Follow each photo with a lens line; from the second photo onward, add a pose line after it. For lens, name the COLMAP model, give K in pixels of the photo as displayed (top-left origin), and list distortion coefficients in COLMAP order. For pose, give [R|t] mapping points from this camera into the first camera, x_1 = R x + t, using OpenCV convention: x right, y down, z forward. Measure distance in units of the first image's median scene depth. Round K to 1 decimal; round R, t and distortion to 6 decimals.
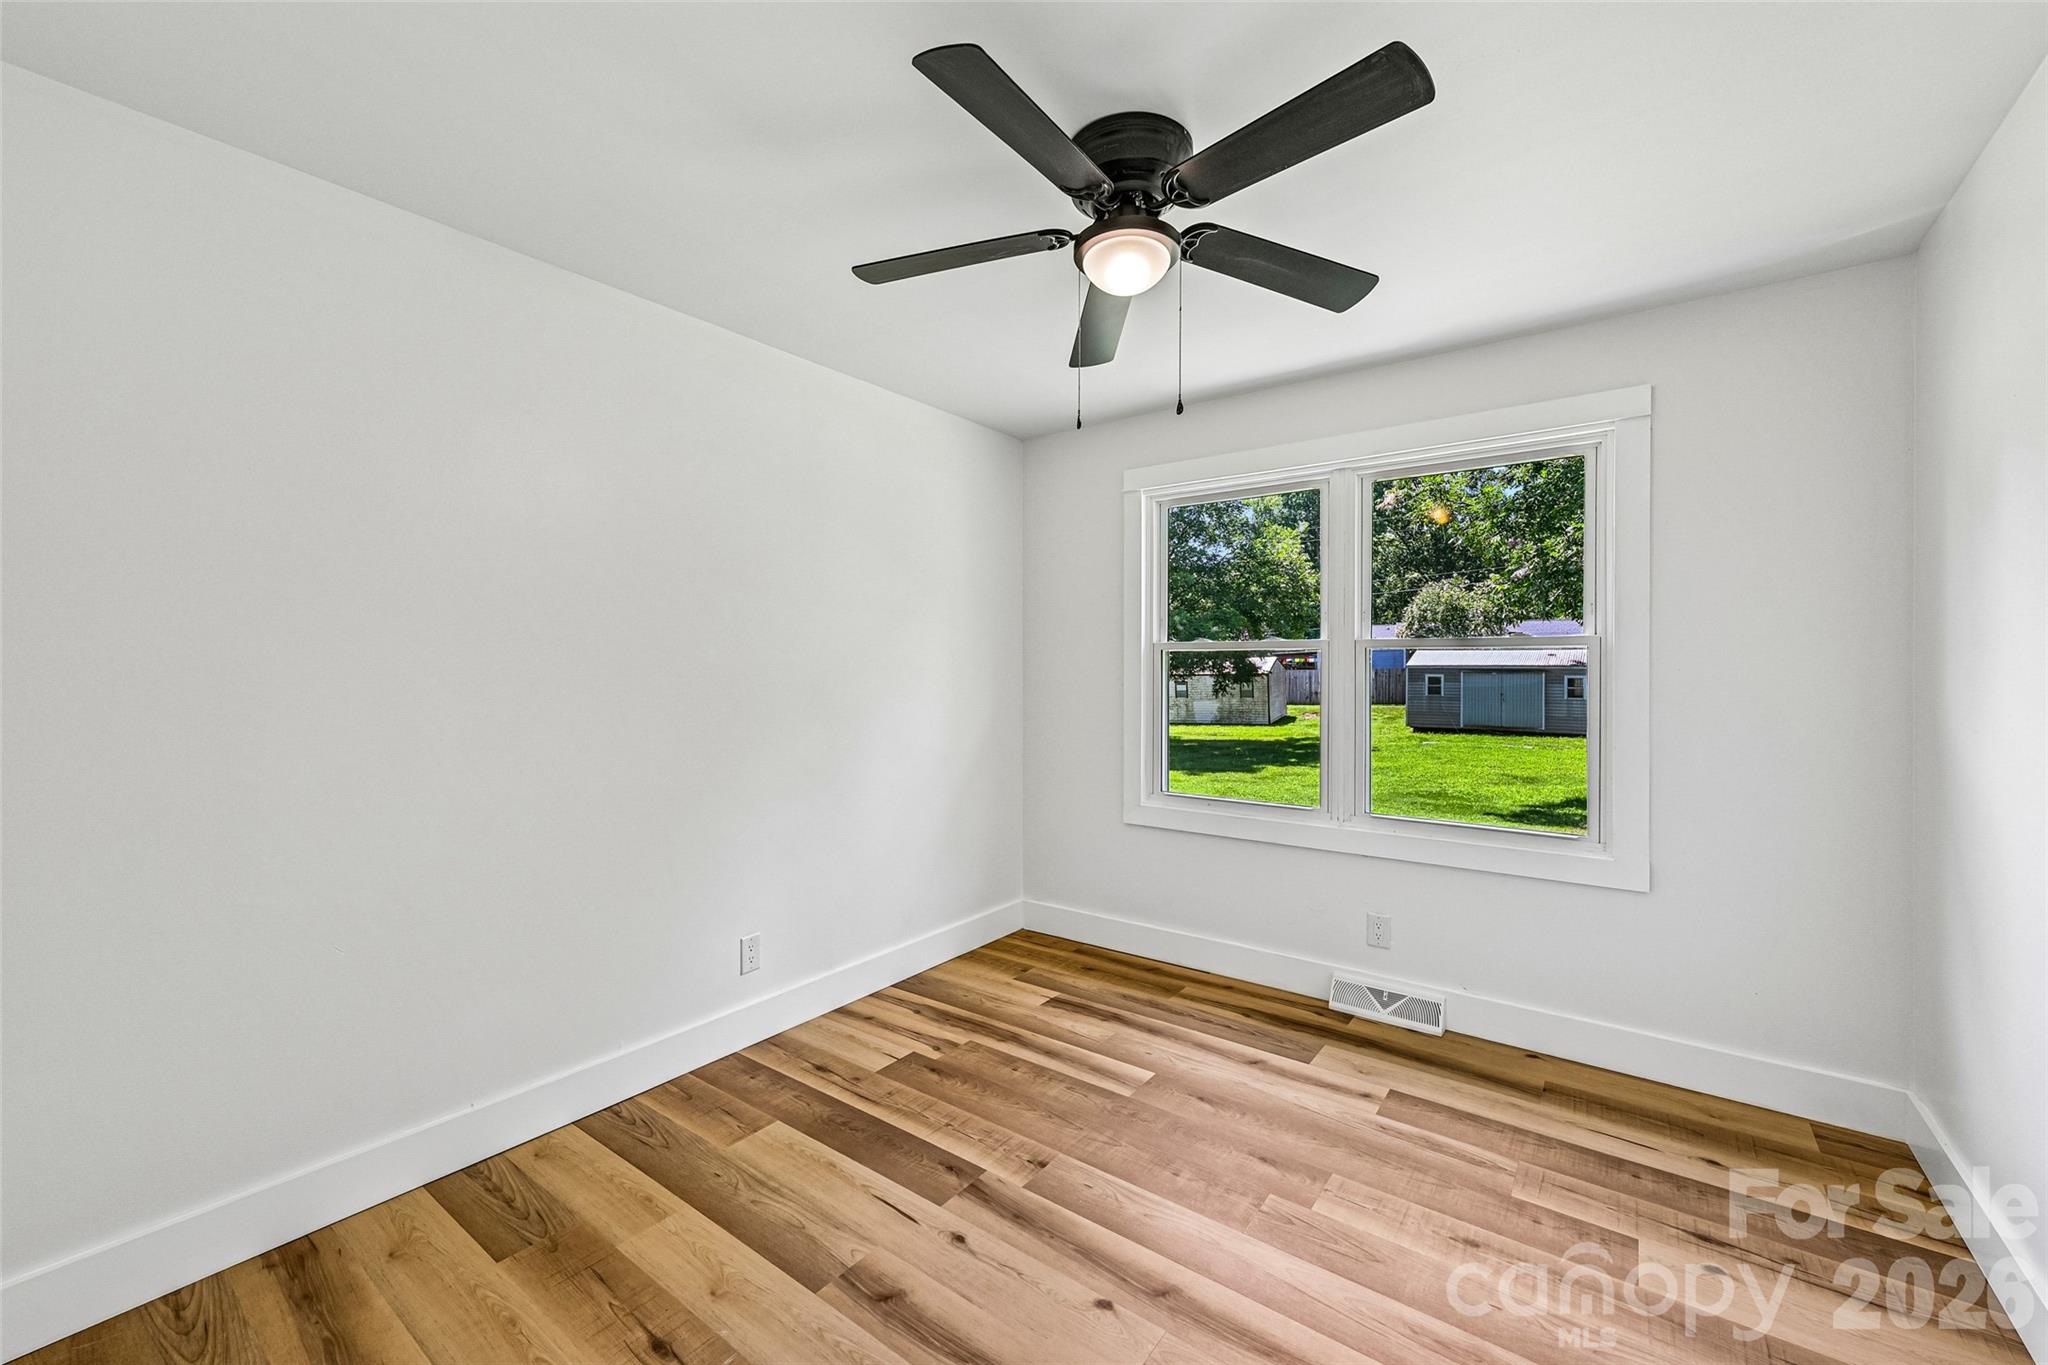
lens RADIAL K [[815.6, 0, 1023.1], [0, 815.6, 671.8], [0, 0, 1]] dist [-0.007312, 0.001955]
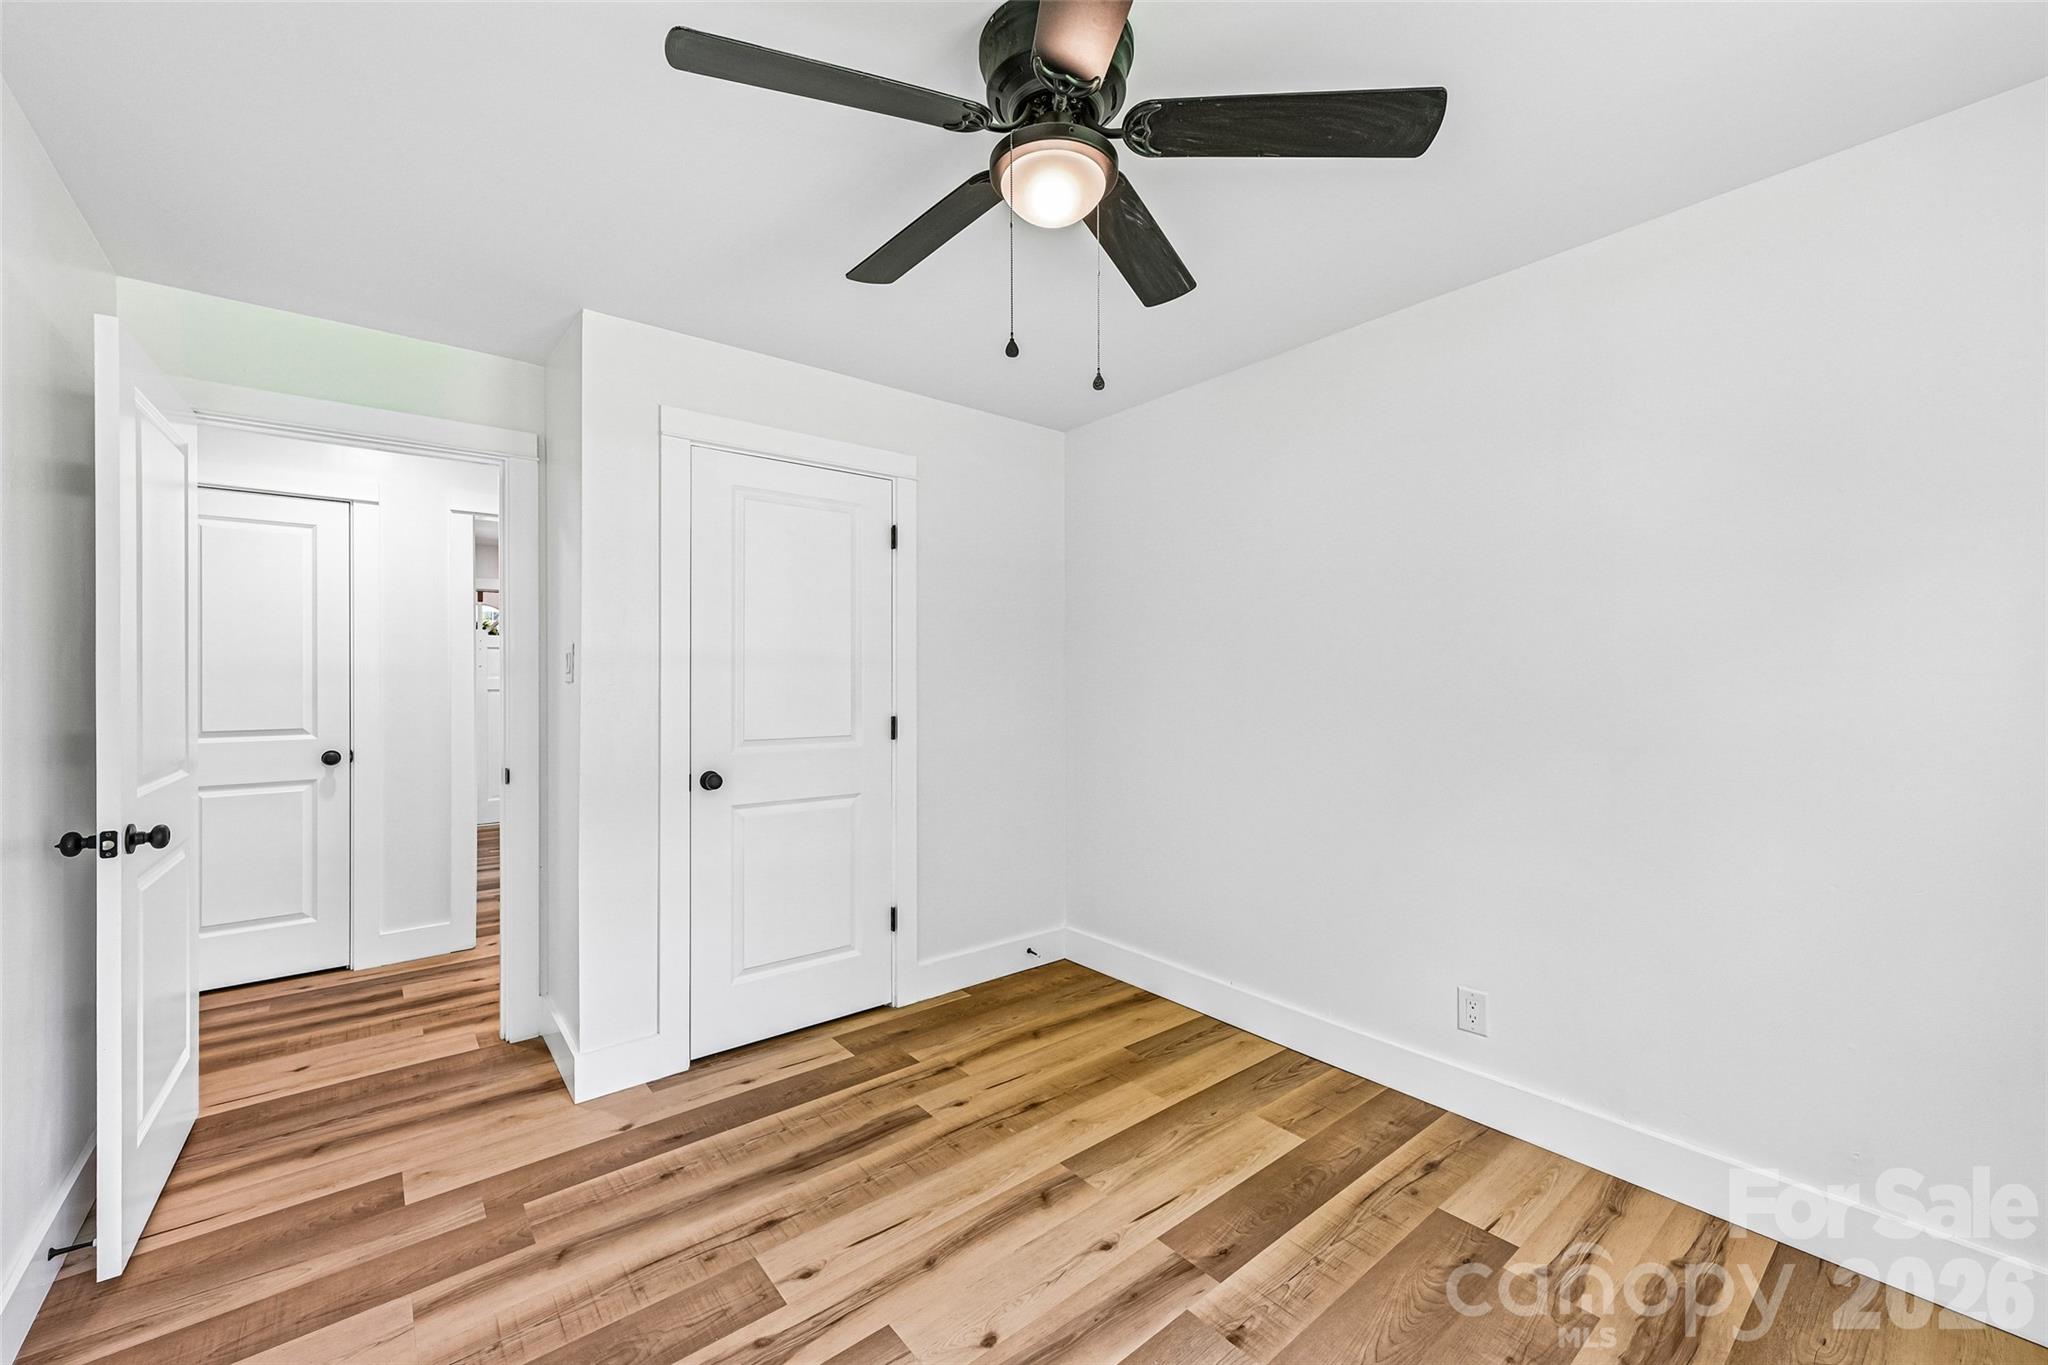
lens RADIAL K [[815.6, 0, 1021.8], [0, 815.6, 677.9], [0, 0, 1]] dist [-0.007312, 0.001955]
pose [[-0.242227, 0.003981, -0.970211, 0.797705], [-0.002579, 0.999985, 0.004747, -0.007879], [0.970216, 0.003652, -0.242213, 0.990441]]
